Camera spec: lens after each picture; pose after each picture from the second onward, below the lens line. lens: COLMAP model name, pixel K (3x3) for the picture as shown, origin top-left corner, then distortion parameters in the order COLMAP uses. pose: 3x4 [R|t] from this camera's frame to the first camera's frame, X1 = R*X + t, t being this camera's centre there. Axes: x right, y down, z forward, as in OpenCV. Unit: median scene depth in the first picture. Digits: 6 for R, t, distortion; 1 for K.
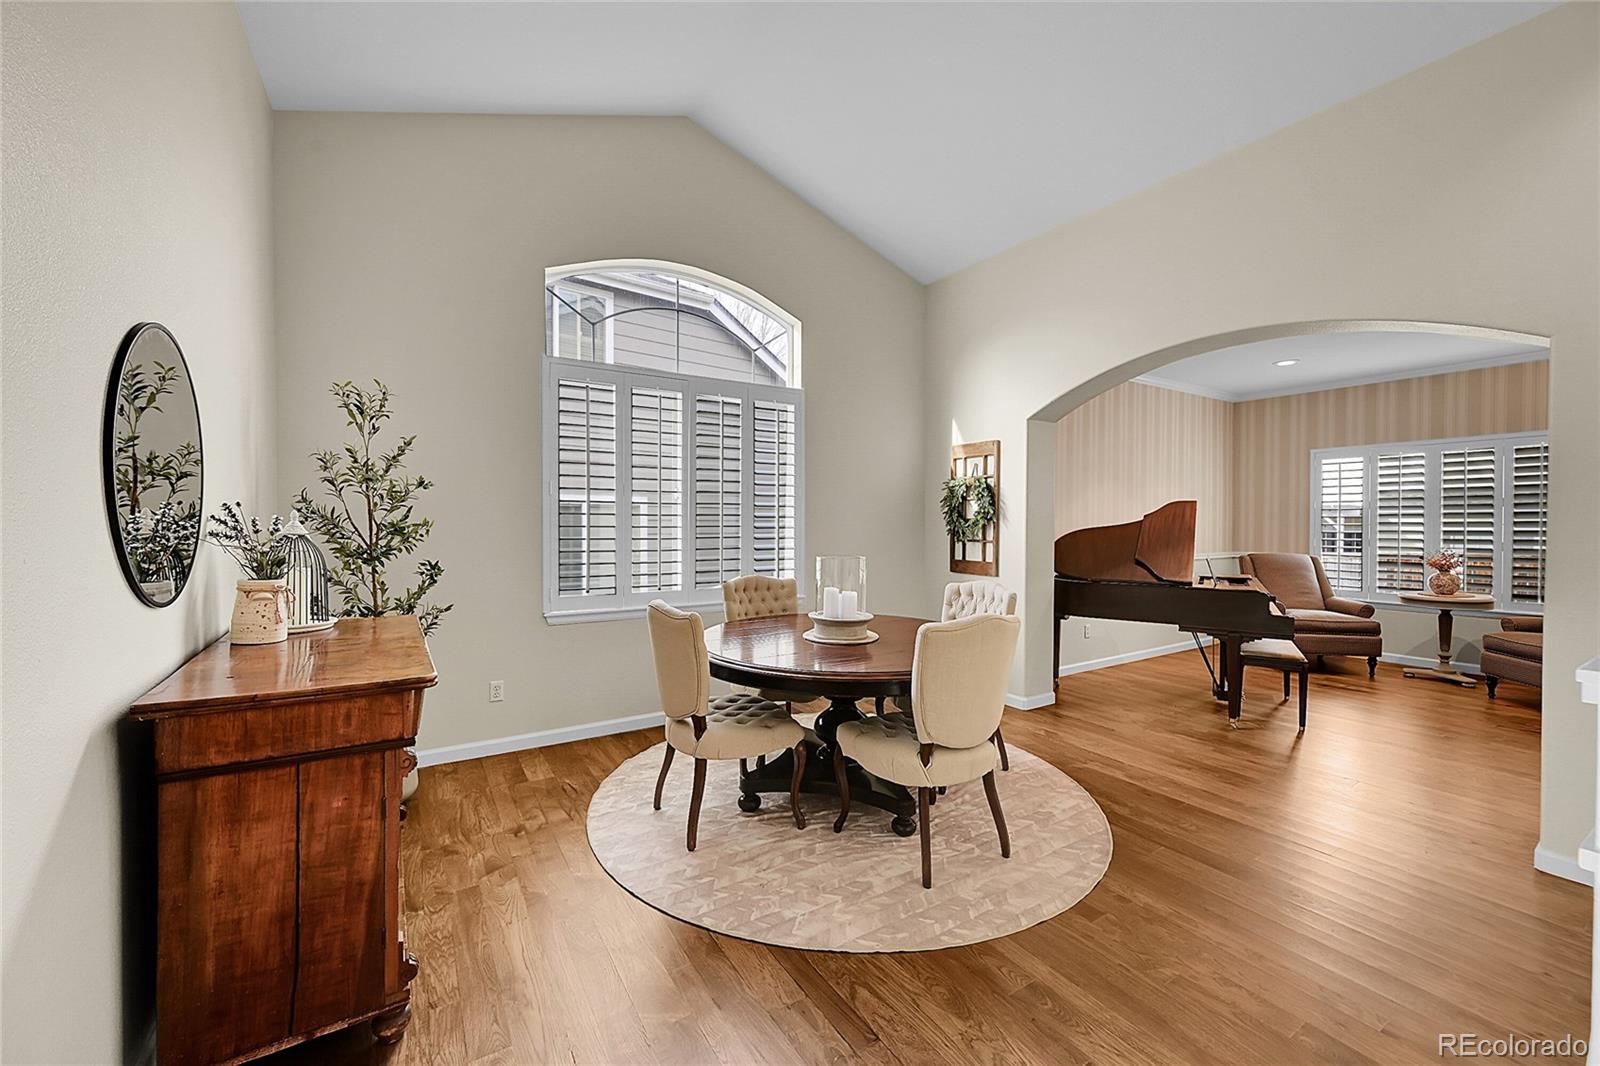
lens RADIAL K [[627.8, 0, 802.0], [0, 627.8, 533.0], [0, 0, 1]] dist [-0.003218, 0.000593]
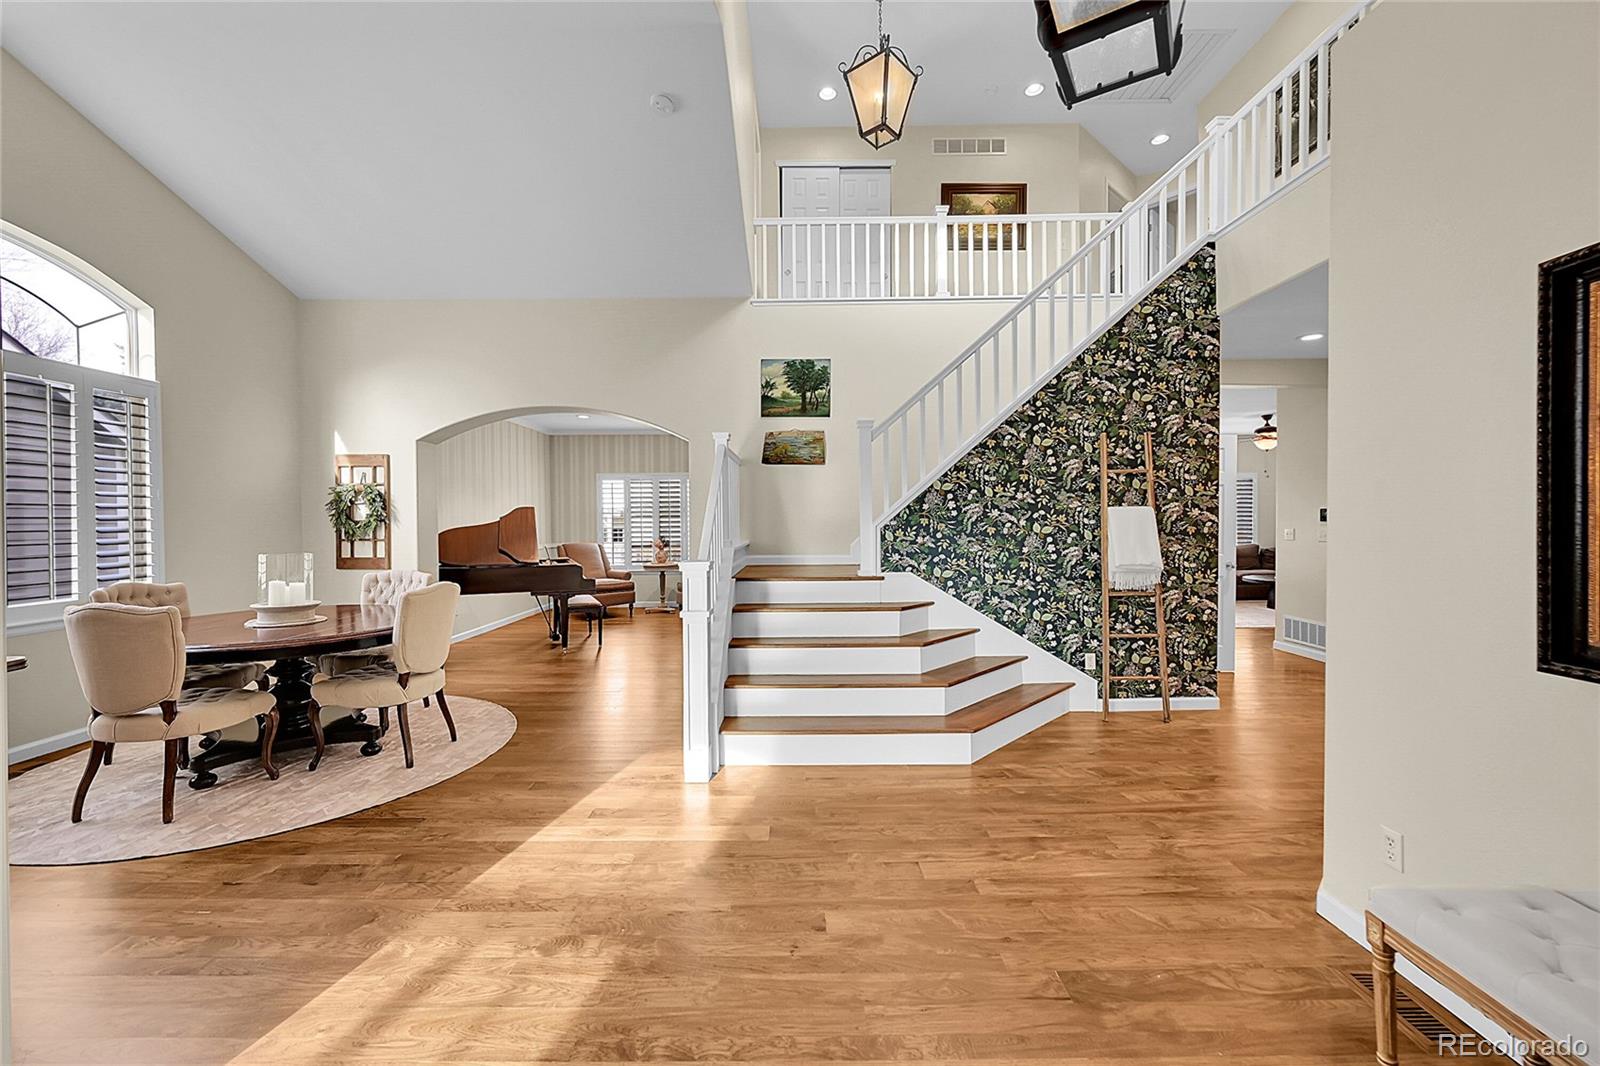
lens RADIAL K [[627.8, 0, 799.0], [0, 627.8, 532.3], [0, 0, 1]] dist [-0.003218, 0.000593]
pose [[0.535097, -0.020667, 0.844538, -0.275270], [0.020835, 0.999719, 0.011264, 0.002400], [-0.844534, 0.011569, 0.535377, -0.293467]]
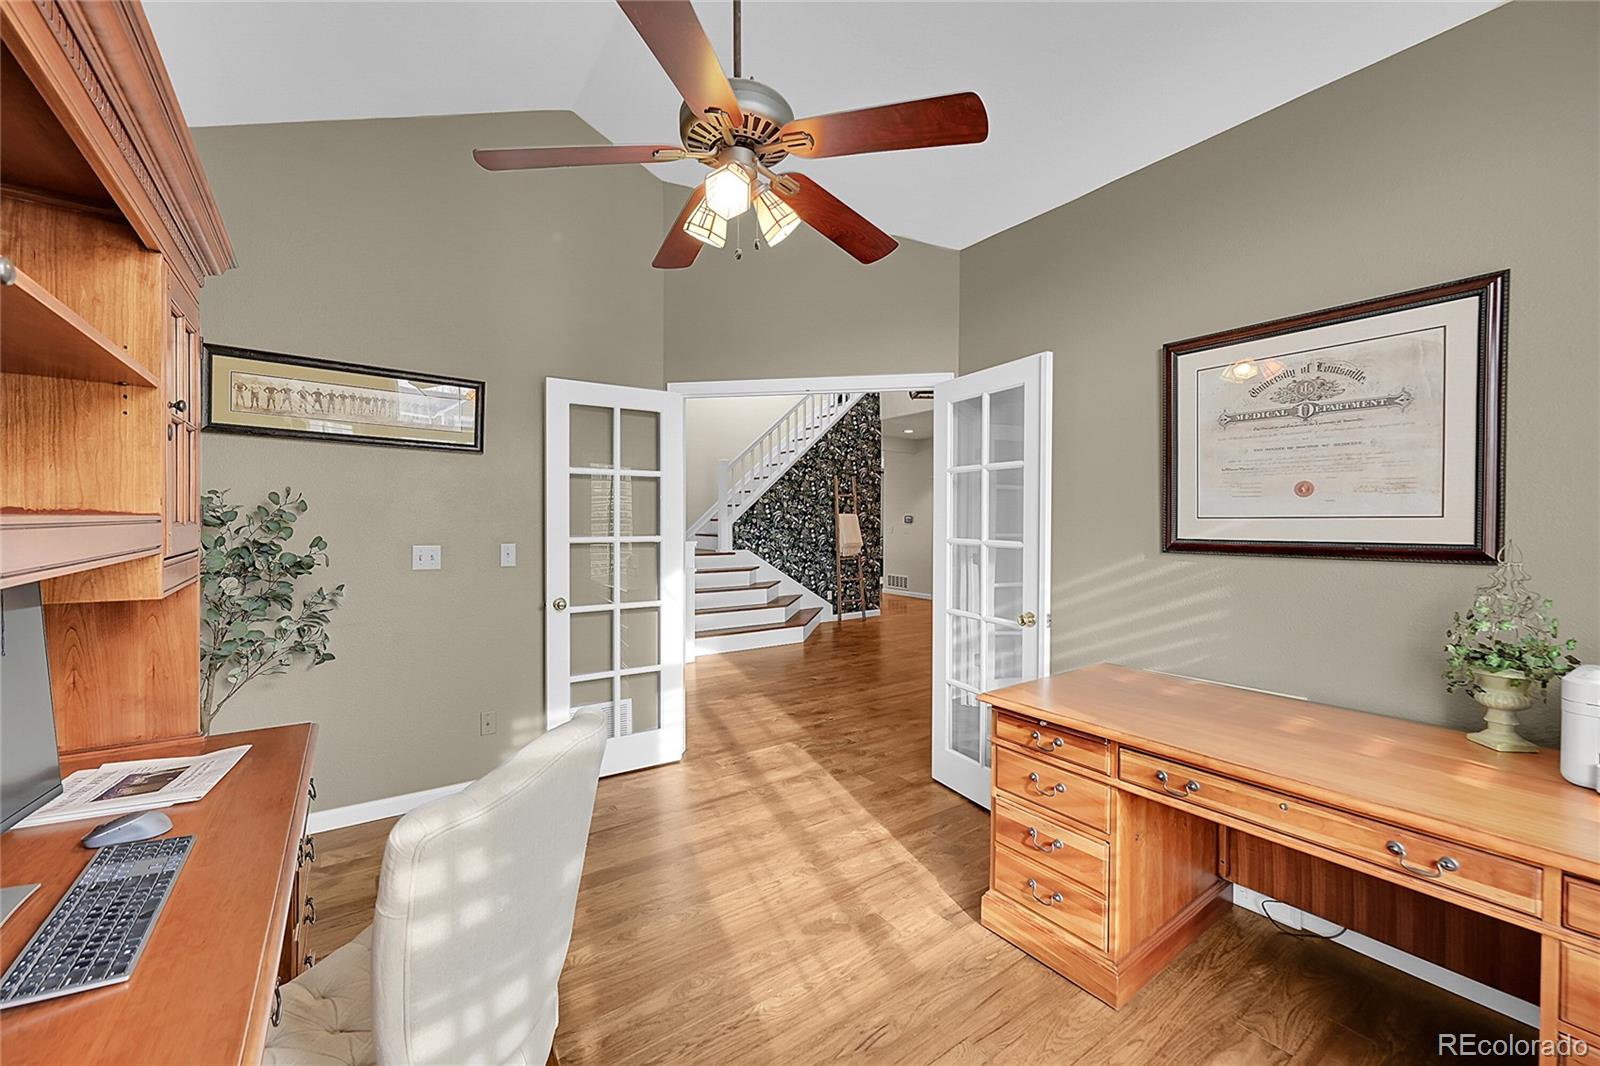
lens RADIAL K [[627.8, 0, 786.2], [0, 627.8, 525.7], [0, 0, 1]] dist [-0.003218, 0.000593]
pose [[-0.030725, -0.010481, 0.999473, -1.028663], [0.011951, 0.999870, 0.010852, -0.002741], [-0.999456, 0.012278, -0.030596, 0.019920]]
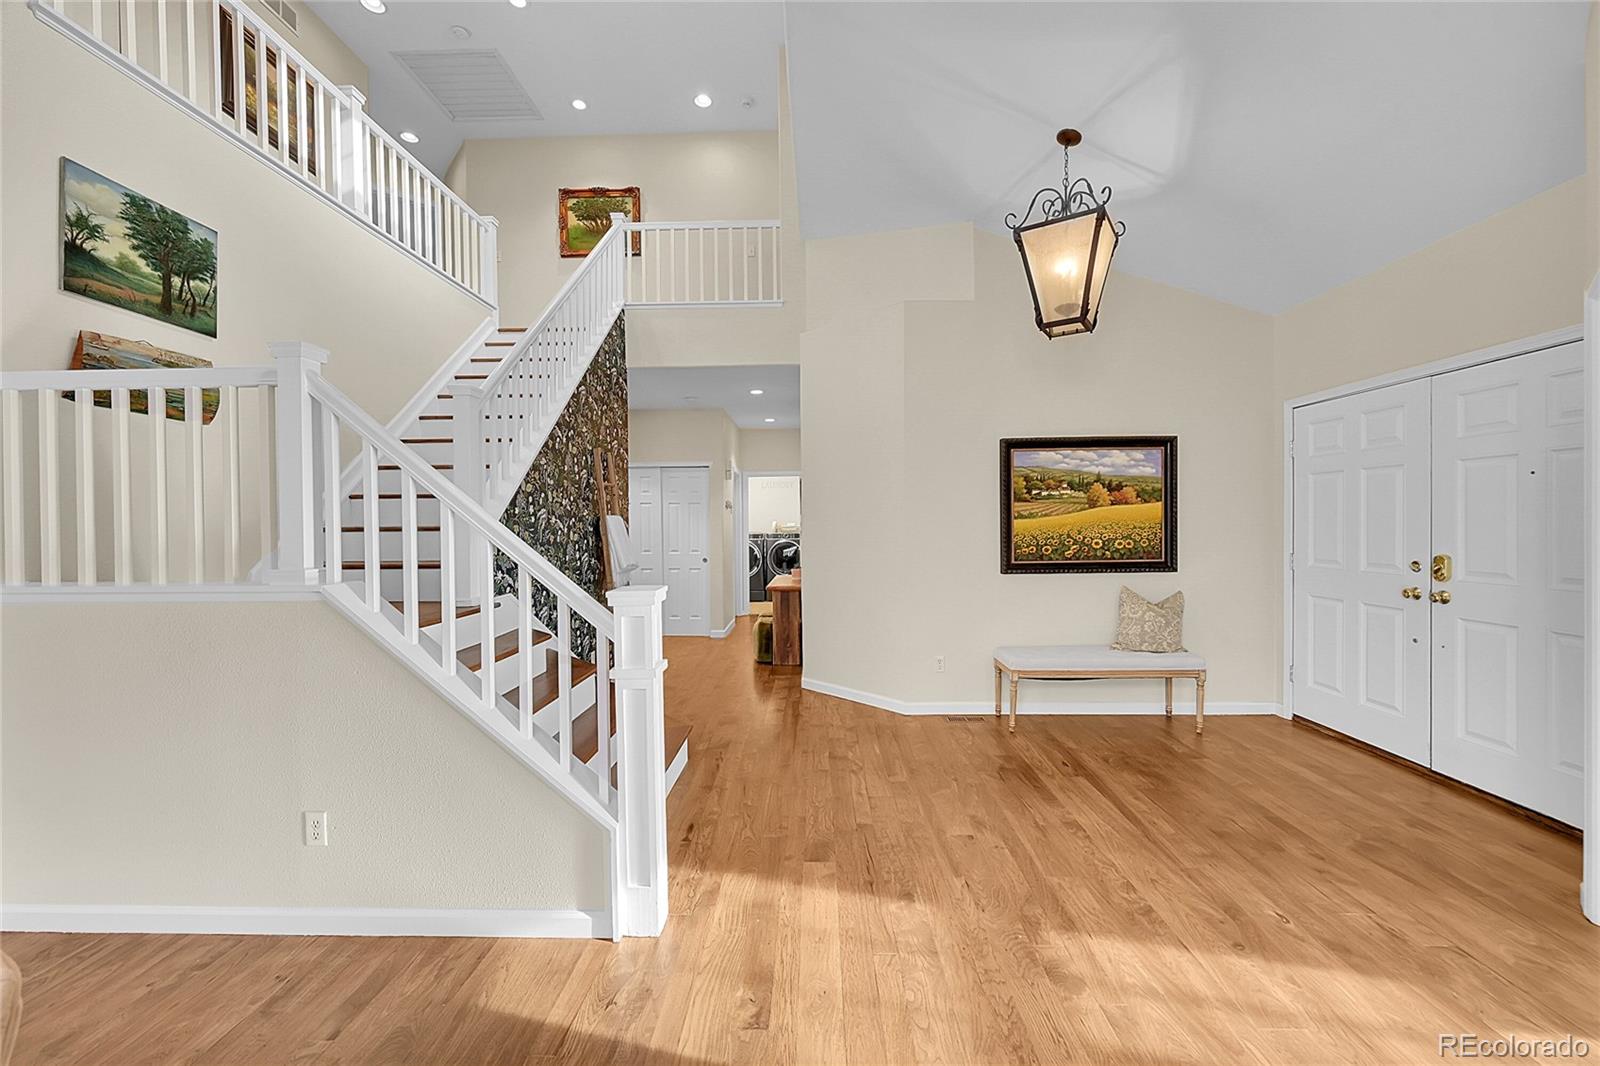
lens RADIAL K [[627.8, 0, 799.3], [0, 627.8, 529.8], [0, 0, 1]] dist [-0.003218, 0.000593]
pose [[-0.831733, 0.001042, 0.555175, -0.087494], [0.016571, 0.999599, 0.022950, -0.010184], [-0.554928, 0.028288, -0.831417, 0.496089]]
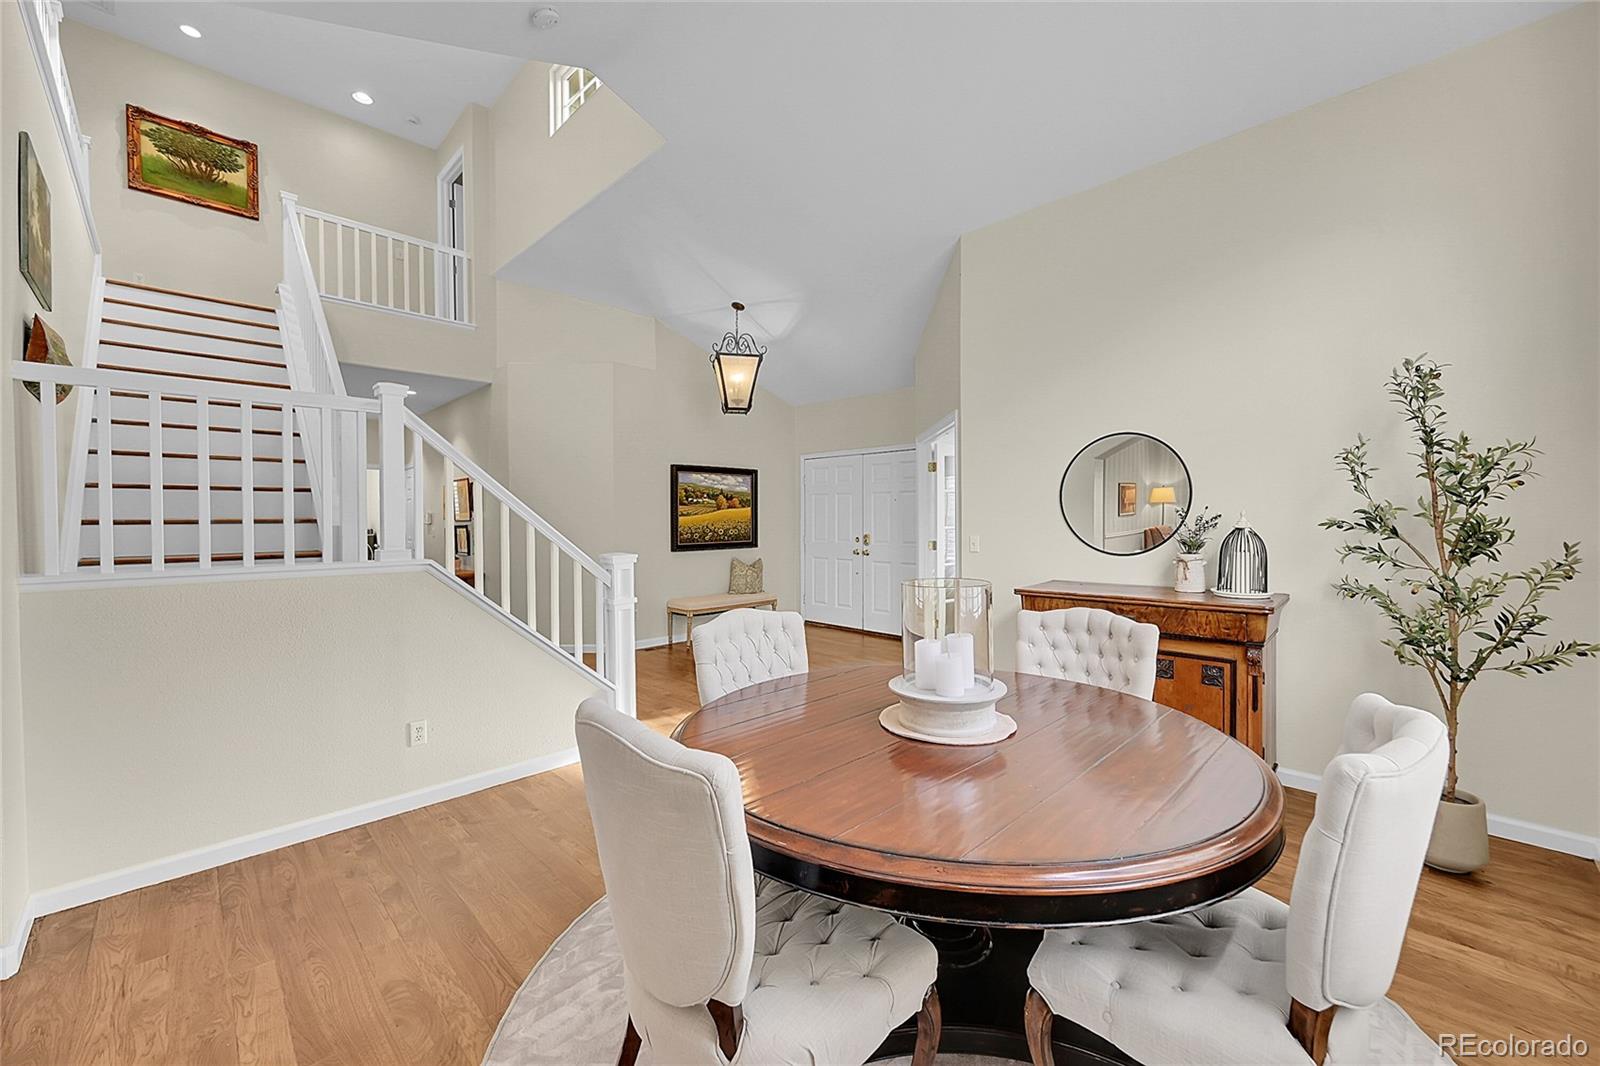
lens RADIAL K [[627.8, 0, 789.1], [0, 627.8, 527.2], [0, 0, 1]] dist [-0.003218, 0.000593]
pose [[-0.978353, 0.003881, -0.206907, 0.210704], [-0.002629, 0.999510, 0.031178, -0.020053], [0.206926, 0.031048, -0.977864, 1.007426]]
